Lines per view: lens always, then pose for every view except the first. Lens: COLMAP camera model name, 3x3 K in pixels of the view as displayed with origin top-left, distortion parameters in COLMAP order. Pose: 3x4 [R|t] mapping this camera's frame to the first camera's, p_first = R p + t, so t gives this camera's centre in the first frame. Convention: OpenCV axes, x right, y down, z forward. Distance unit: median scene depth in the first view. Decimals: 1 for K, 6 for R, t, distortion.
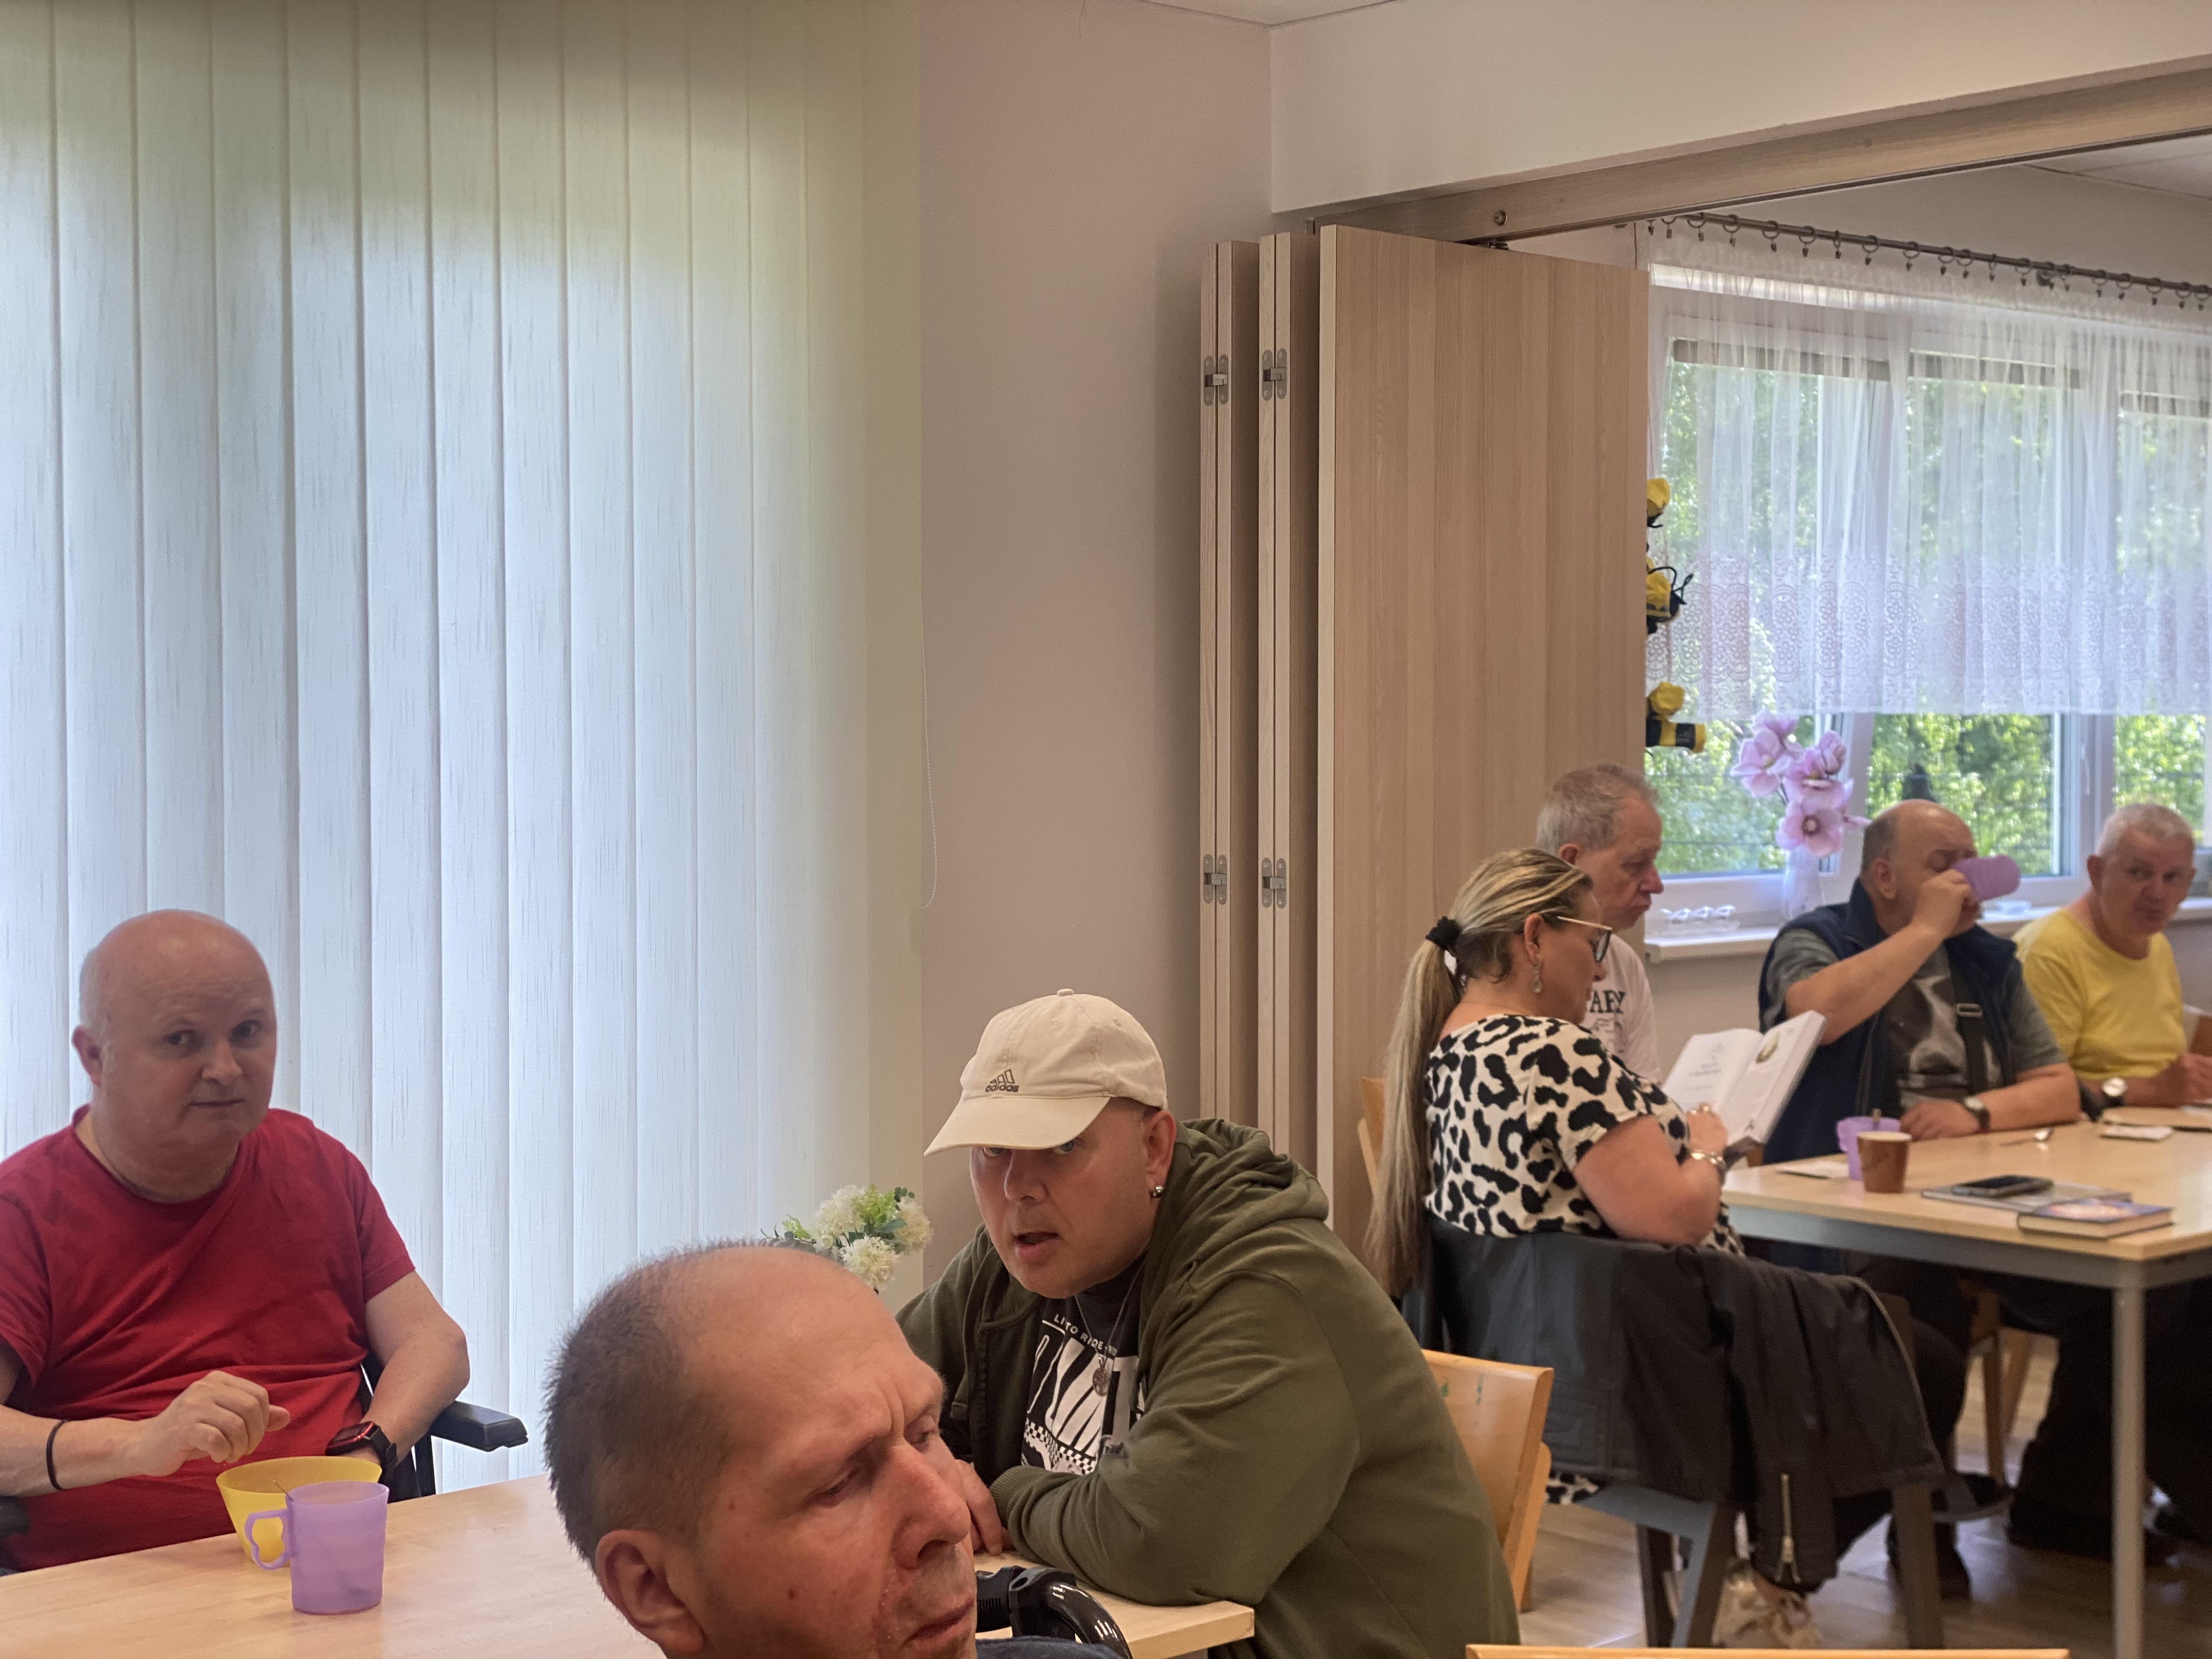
lens RADIAL K [[3360.9, 0, 1106.0], [0, 3360.9, 829.5], [0, 0, 1]] dist [0.193820, -0.435648]
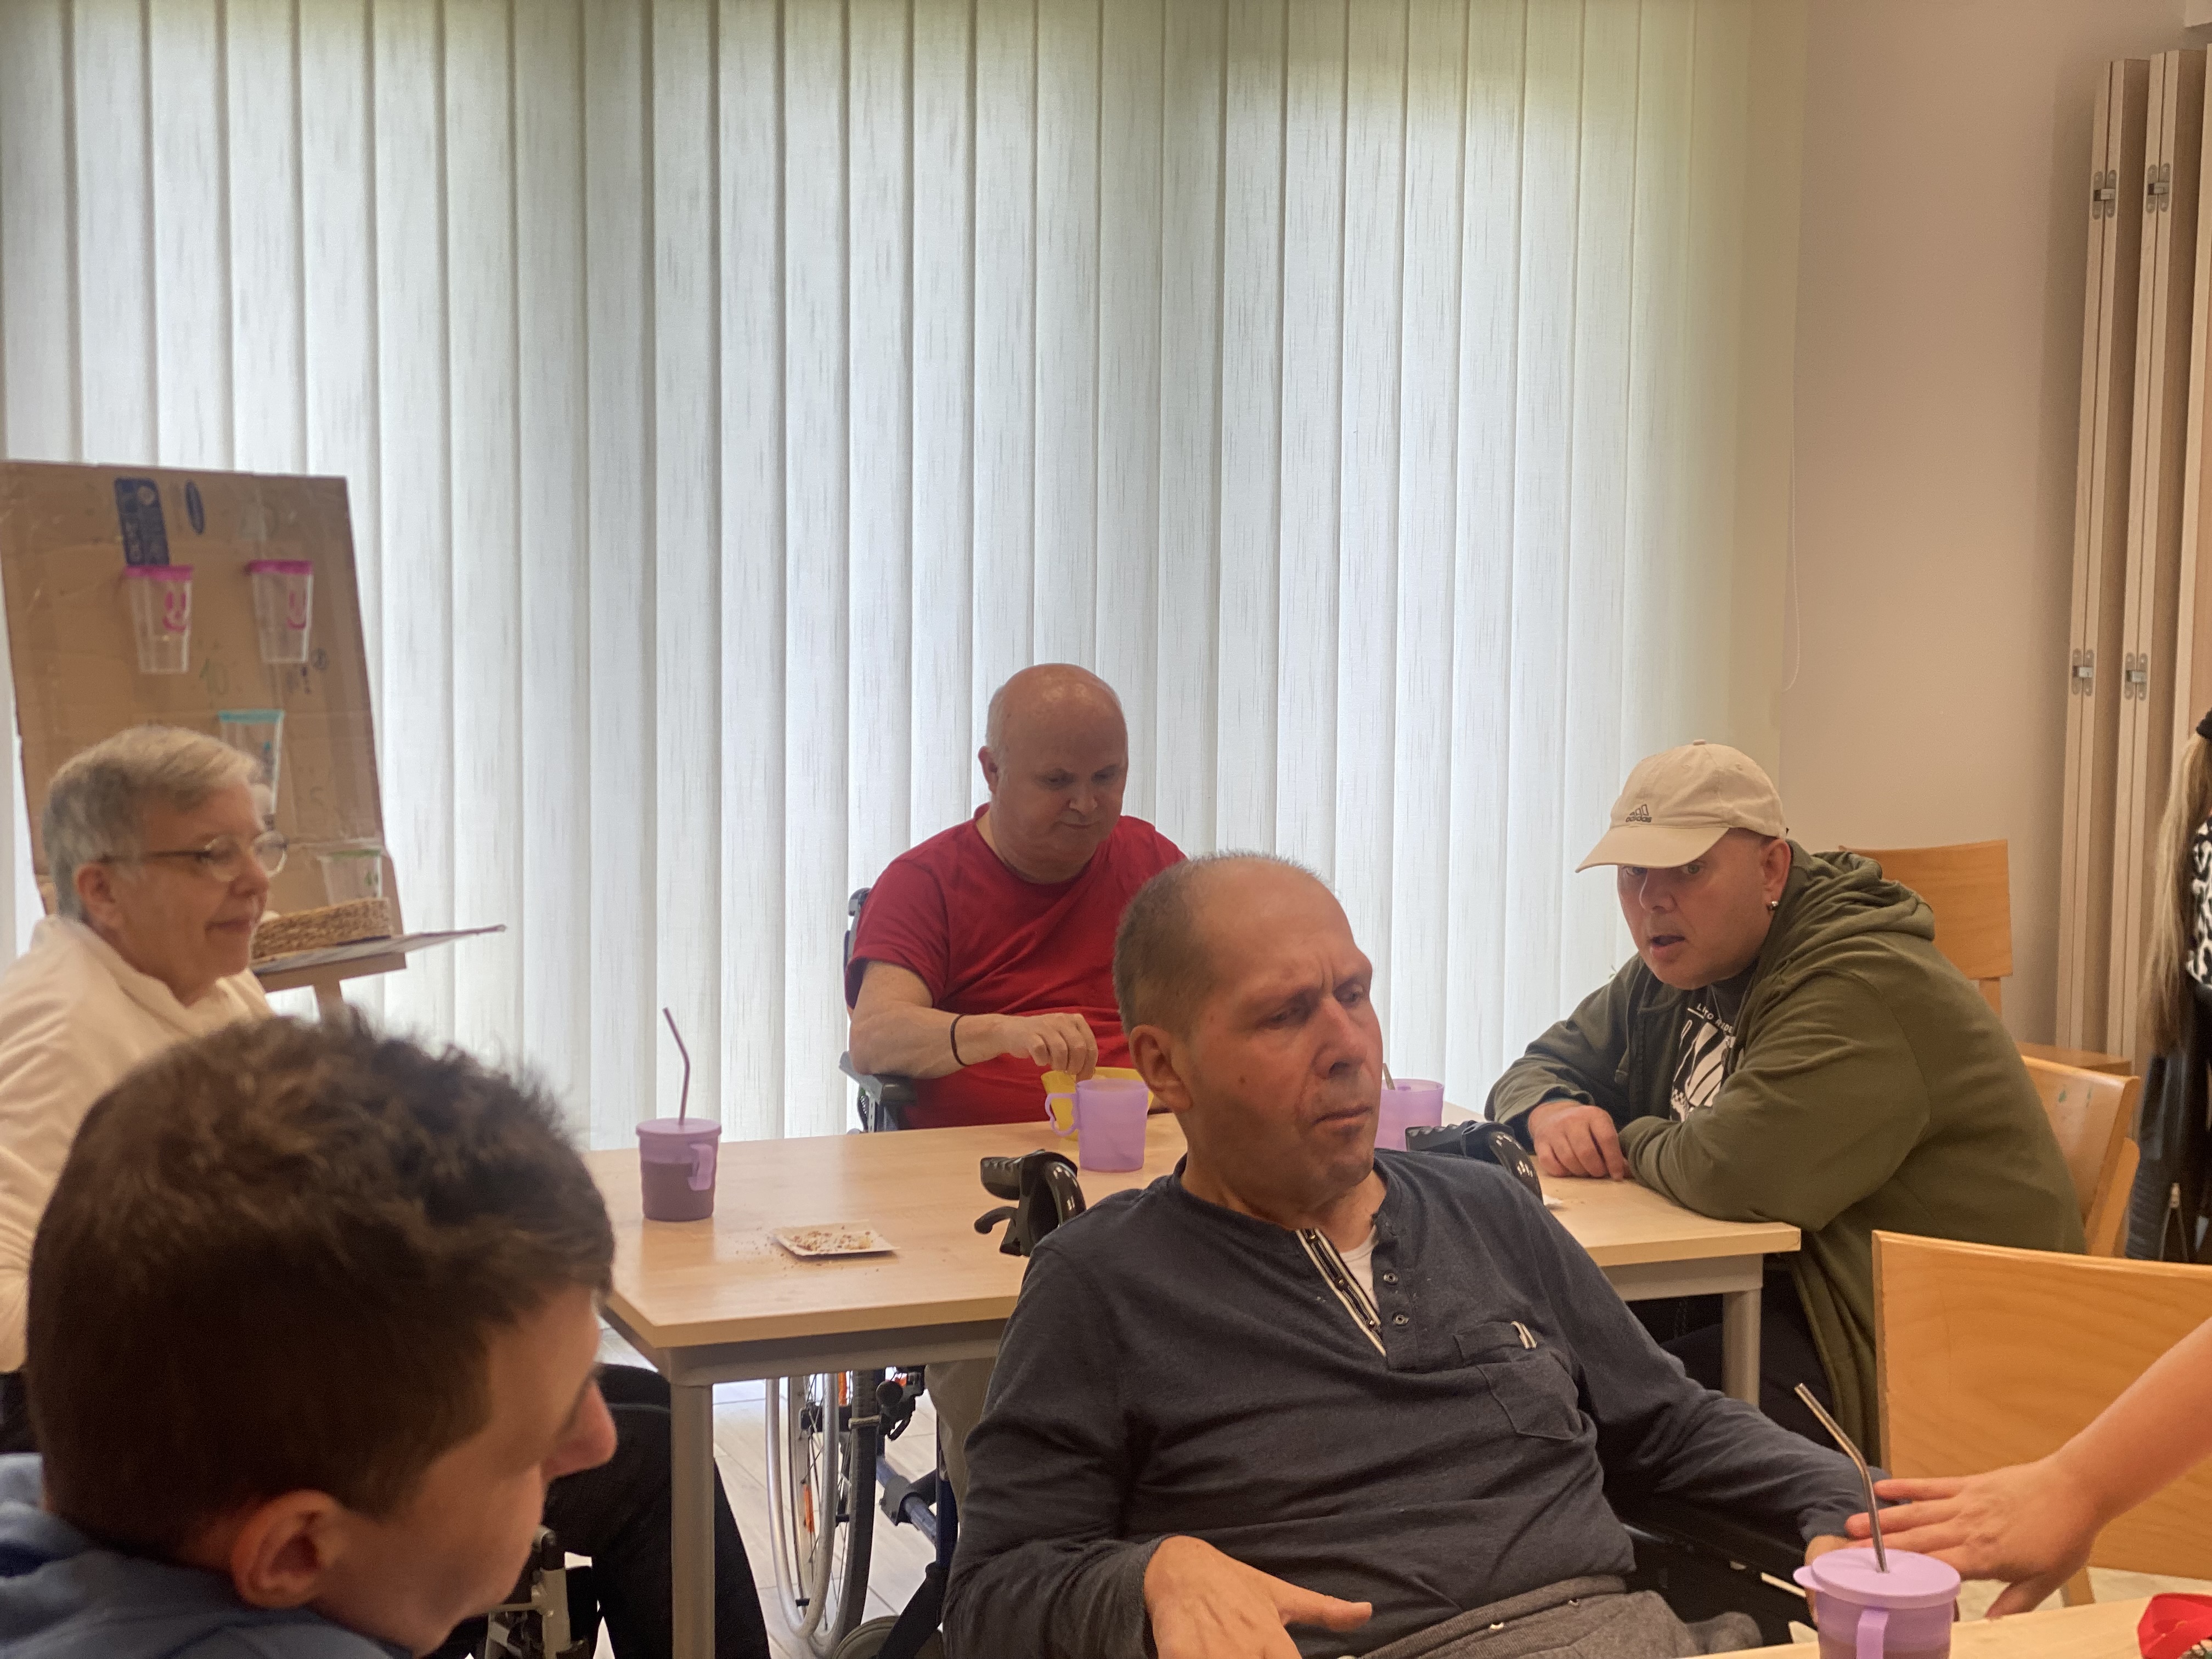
lens RADIAL K [[3360.9, 0, 1106.0], [0, 3360.9, 829.5], [0, 0, 1]] dist [0.193820, -0.435648]
pose [[0.949269, 0.043030, -0.311507, 0.095412], [-0.024058, 0.997628, 0.064495, 0.003153], [0.313543, -0.053729, 0.948053, -0.140408]]
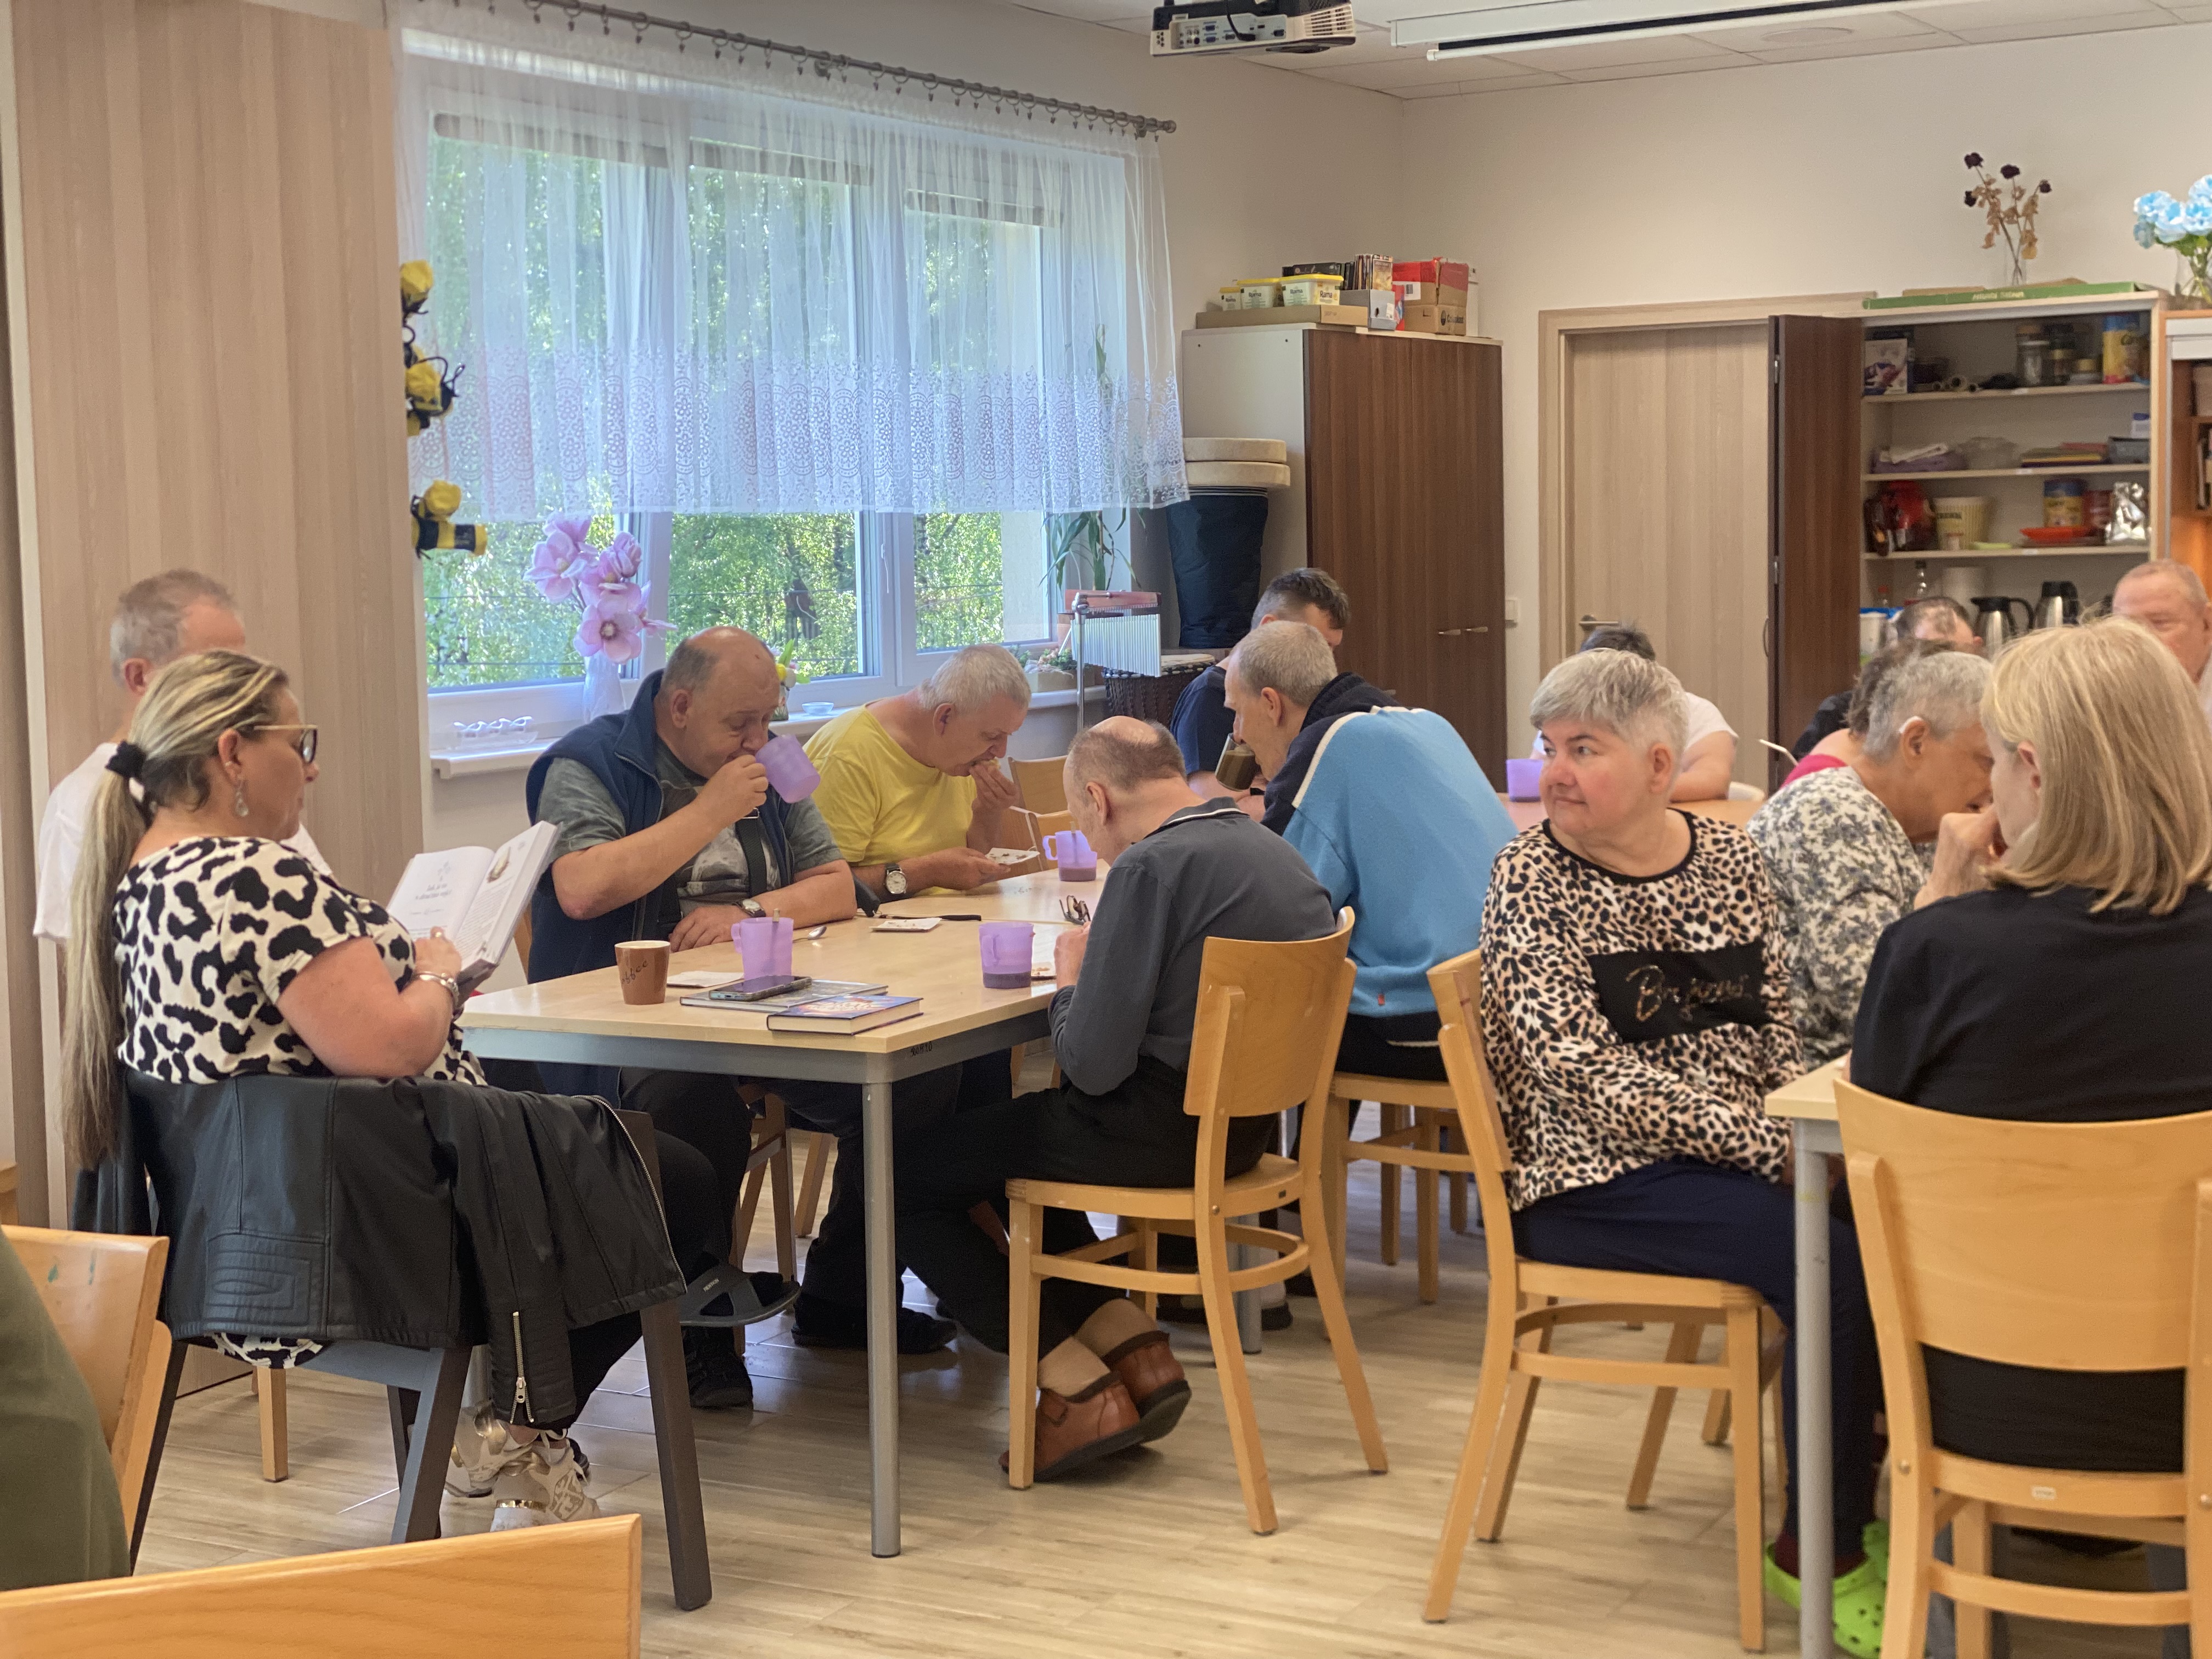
lens RADIAL K [[3350.0, 0, 1104.0], [0, 3350.0, 837.4], [0, 0, 1]] dist [0.243796, -0.557278]
pose [[0.946966, -0.048436, 0.317663, 0.053148], [0.030999, 0.997734, 0.059723, 0.007618], [-0.319836, -0.046708, 0.946321, 0.062338]]
